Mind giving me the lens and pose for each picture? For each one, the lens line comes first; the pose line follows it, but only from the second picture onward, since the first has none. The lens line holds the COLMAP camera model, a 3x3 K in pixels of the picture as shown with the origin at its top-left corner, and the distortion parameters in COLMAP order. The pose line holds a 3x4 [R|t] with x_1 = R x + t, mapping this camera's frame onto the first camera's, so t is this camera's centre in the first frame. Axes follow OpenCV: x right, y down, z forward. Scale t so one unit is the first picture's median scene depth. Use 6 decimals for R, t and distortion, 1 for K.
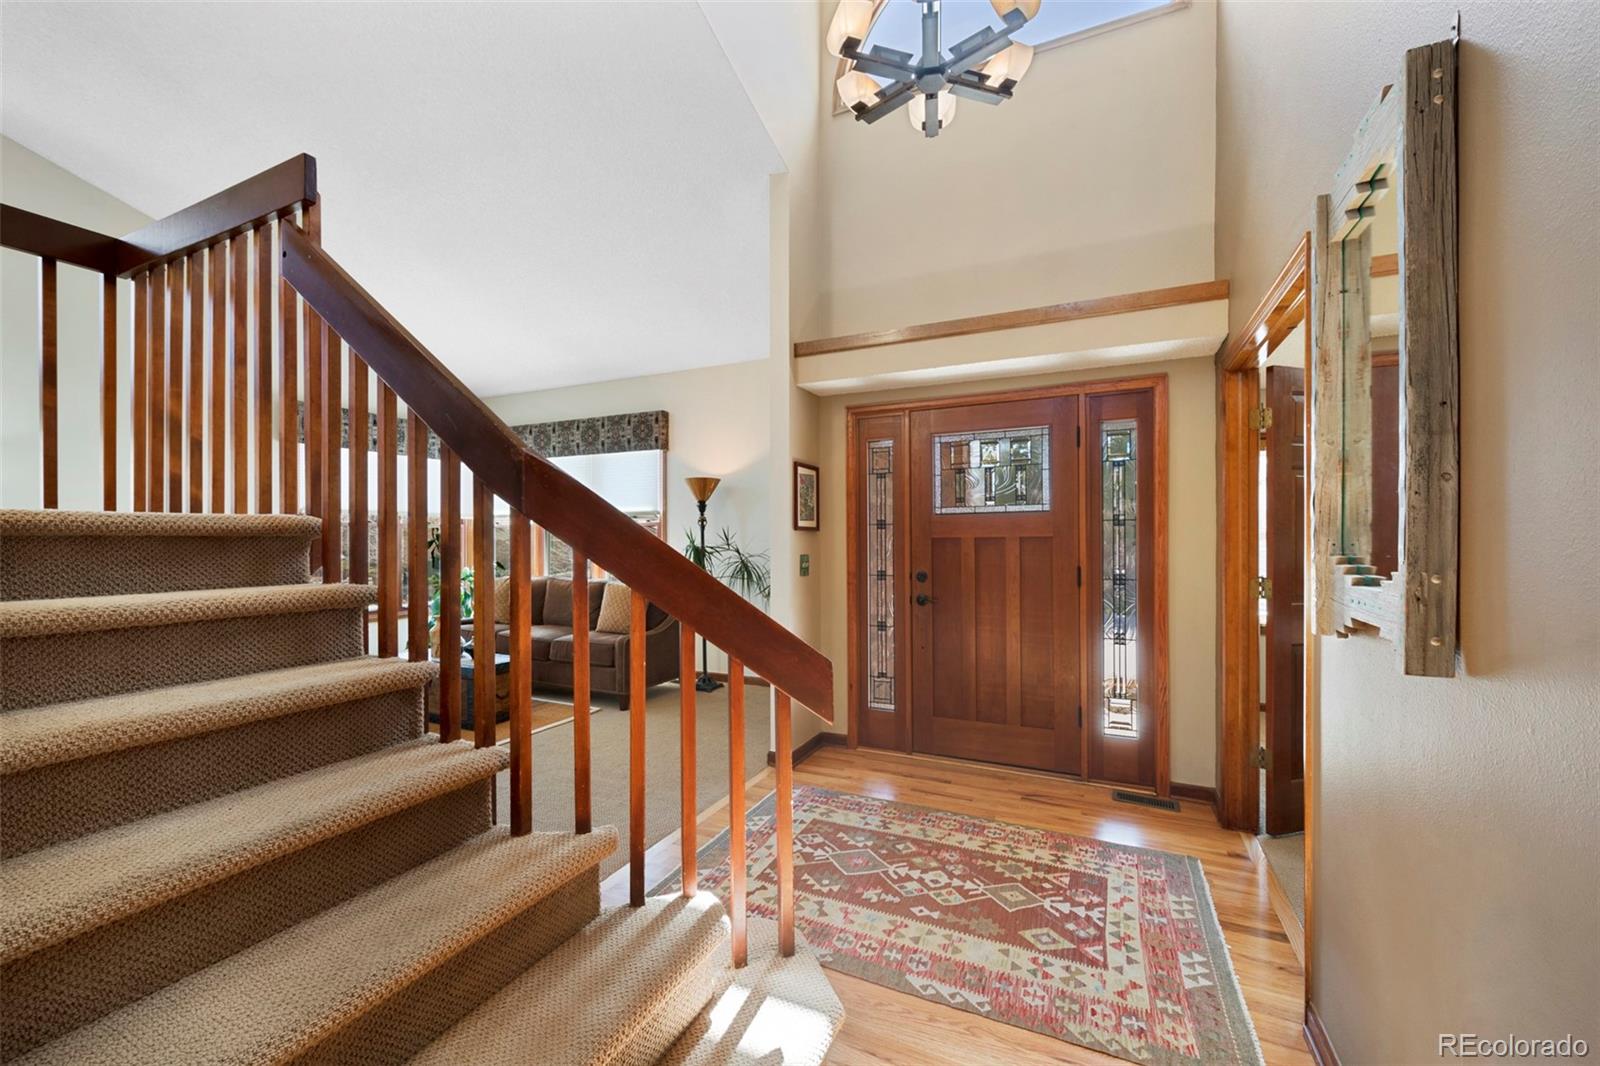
lens RADIAL K [[632.2, 0, 800.9], [0, 632.2, 537.2], [0, 0, 1]] dist [0.002120, -0.001375]
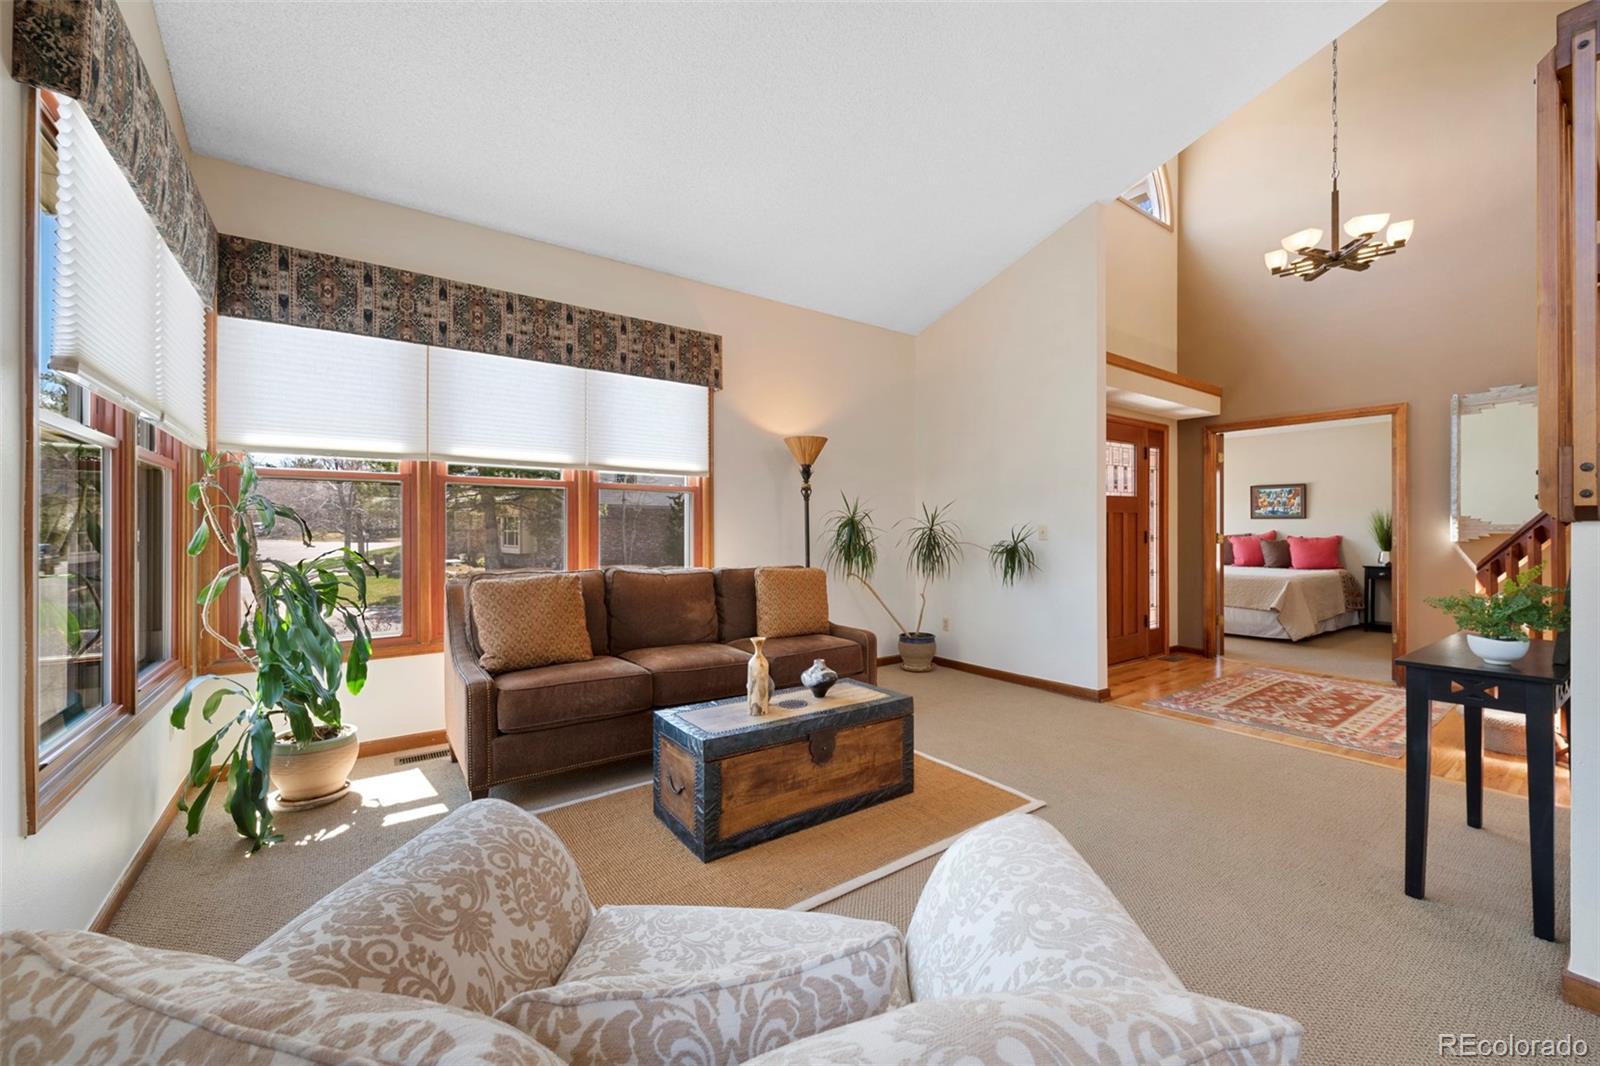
lens RADIAL K [[632.2, 0, 803.2], [0, 632.2, 529.2], [0, 0, 1]] dist [0.002120, -0.001375]
pose [[0.475575, -0.000339, 0.879675, -0.822667], [-0.002665, 0.999995, 0.001826, 0.022792], [-0.879671, -0.003212, 0.475571, 0.565464]]
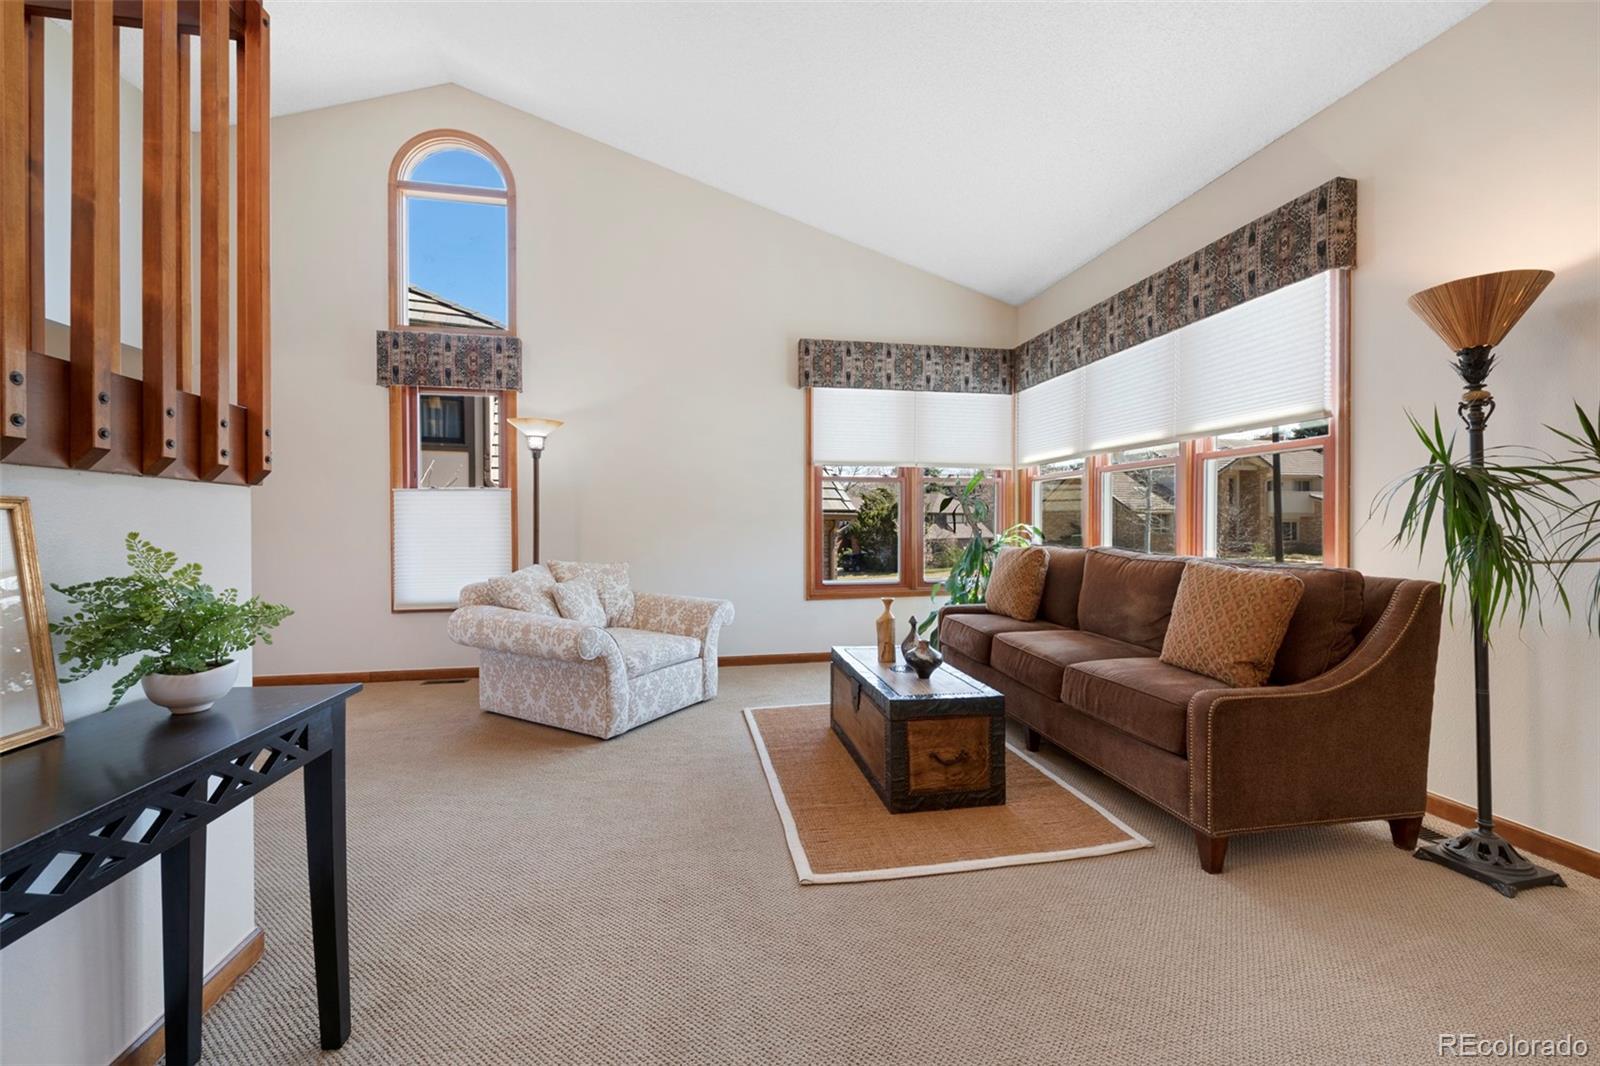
lens RADIAL K [[632.2, 0, 800.9], [0, 632.2, 526.2], [0, 0, 1]] dist [0.002120, -0.001375]
pose [[0.591155, 0.000942, -0.806558, -0.085499], [0.003069, 0.999989, 0.003417, 0.038199], [0.806552, -0.004495, 0.591145, 0.440067]]
